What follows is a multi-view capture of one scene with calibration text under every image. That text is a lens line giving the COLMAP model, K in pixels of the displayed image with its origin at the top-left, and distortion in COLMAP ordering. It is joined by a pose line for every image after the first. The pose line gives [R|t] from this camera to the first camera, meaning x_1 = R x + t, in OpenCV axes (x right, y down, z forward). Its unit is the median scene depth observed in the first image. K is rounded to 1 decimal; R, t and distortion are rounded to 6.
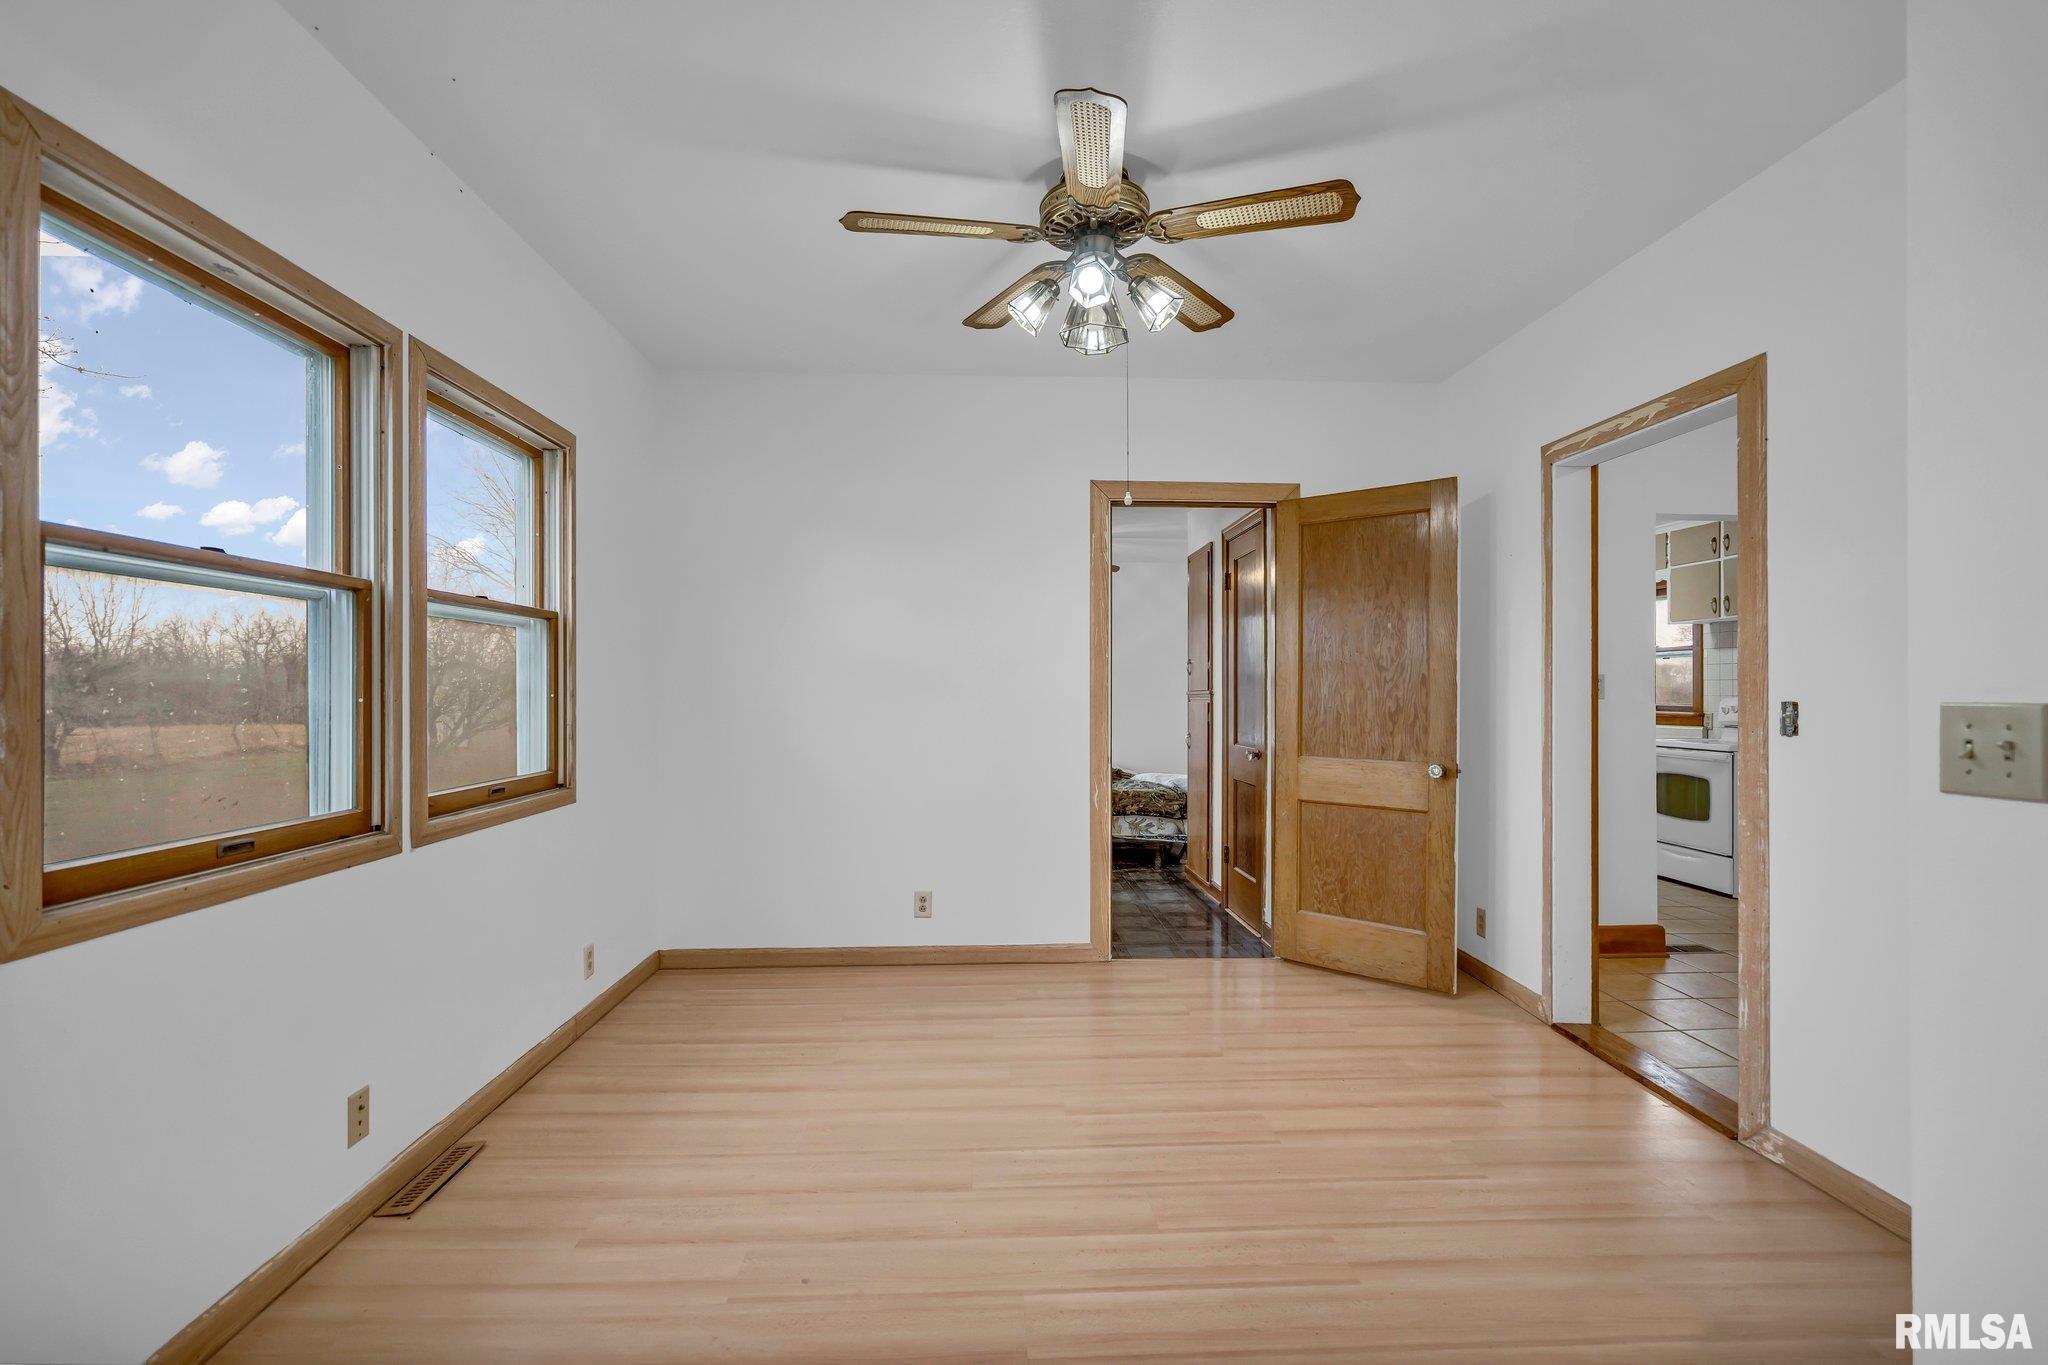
lens RADIAL K [[929.8, 0, 1025.7], [0, 929.8, 689.8], [0, 0, 1]] dist [-0.001831, 0.001219]
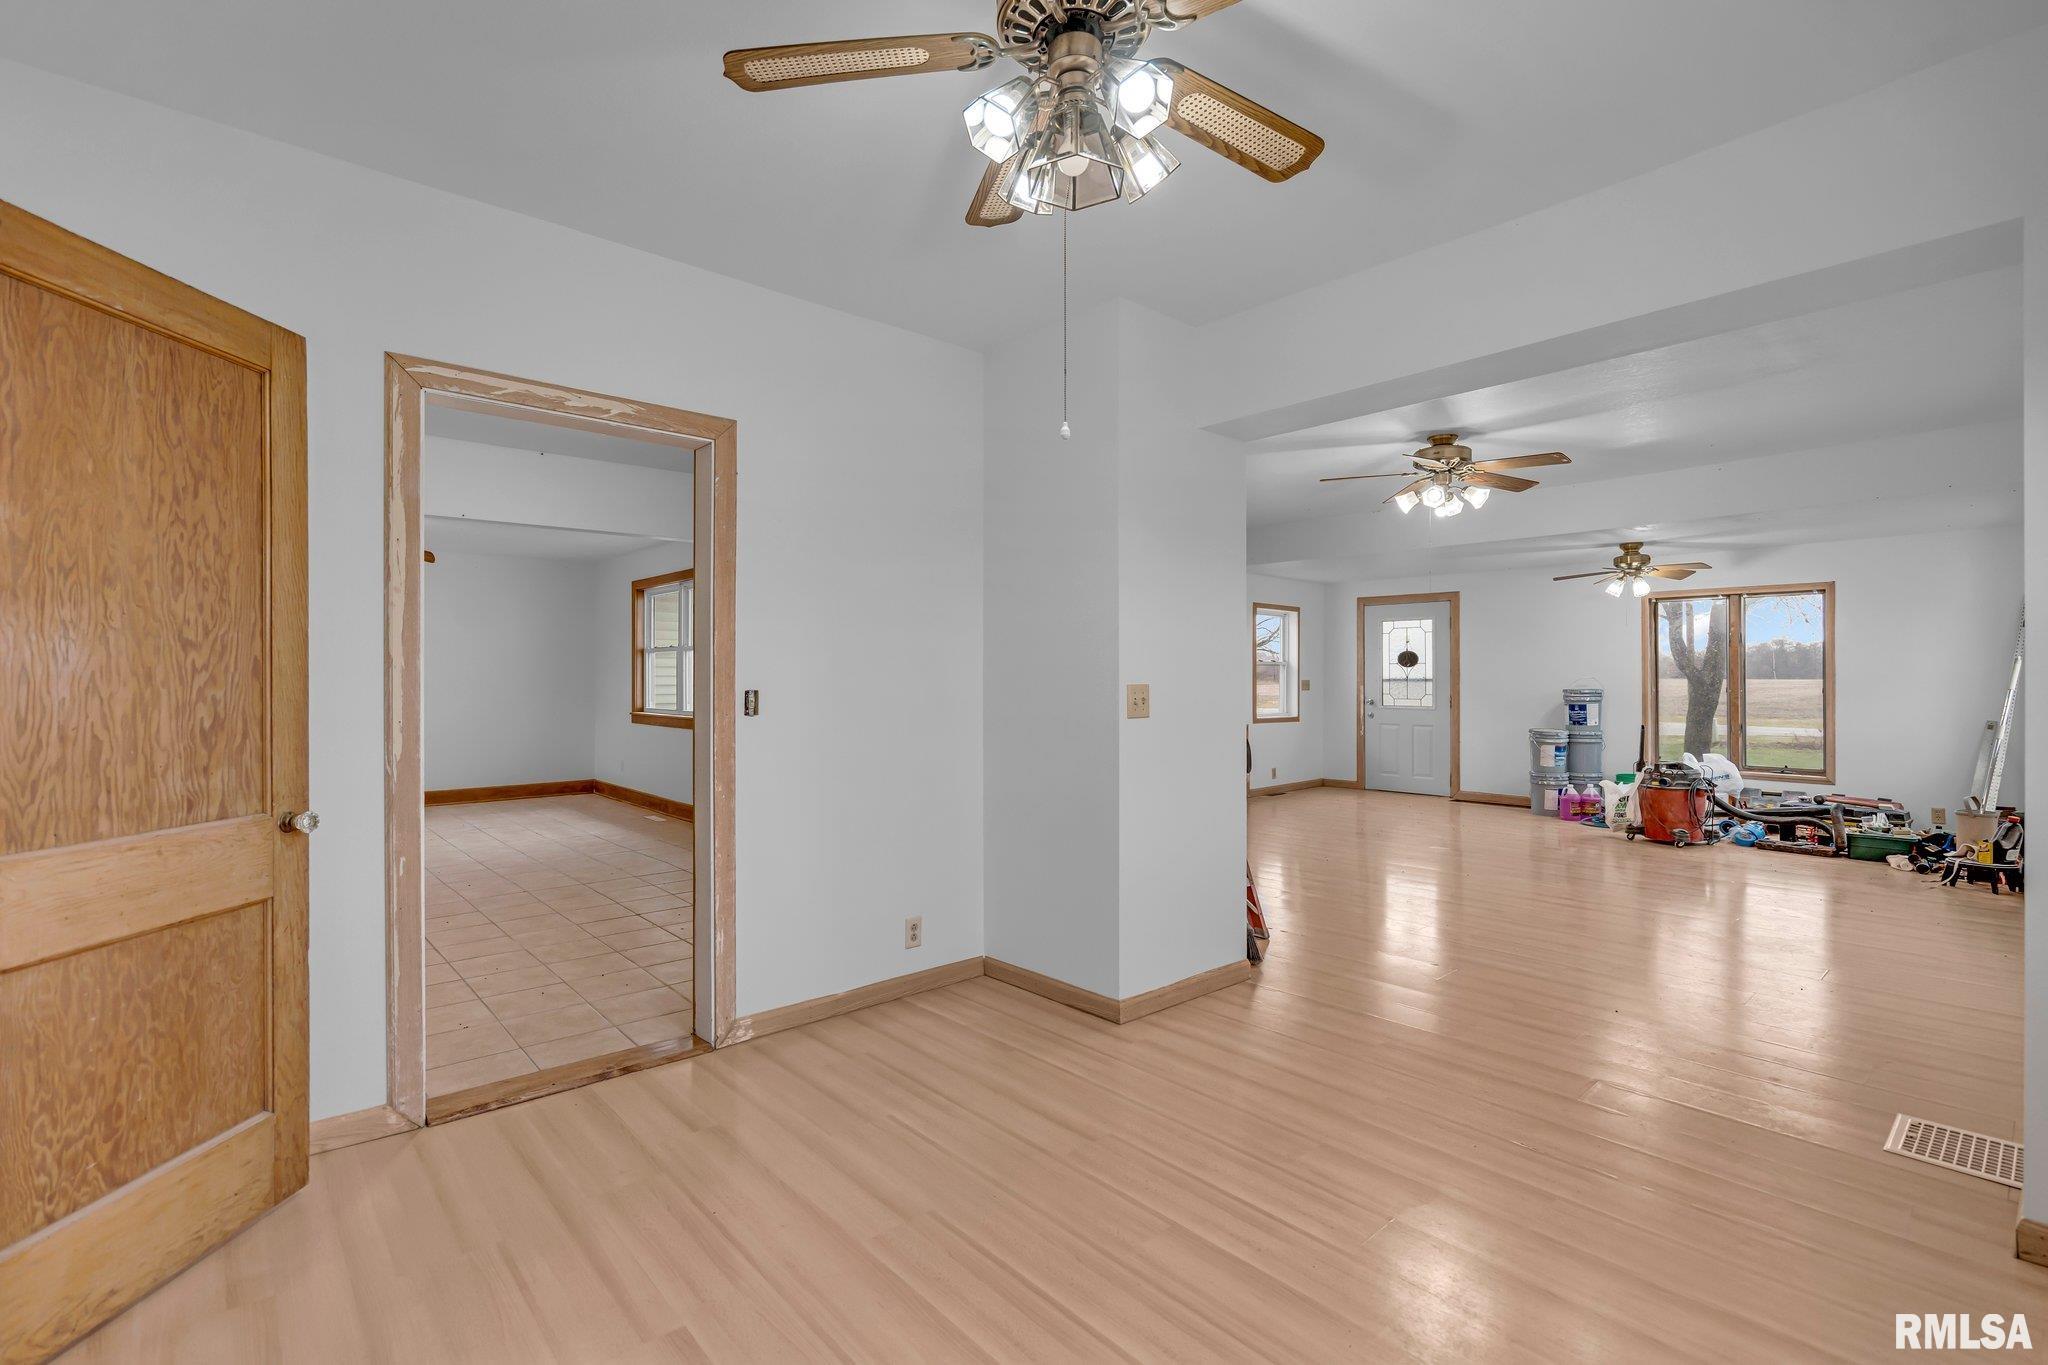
lens RADIAL K [[929.8, 0, 1038.6], [0, 929.8, 672.4], [0, 0, 1]] dist [-0.001831, 0.001219]
pose [[-0.637769, 0.004391, 0.770216, -0.344647], [0.003086, 0.999990, -0.003146, -0.005407], [-0.770222, 0.000371, -0.637776, 1.105558]]
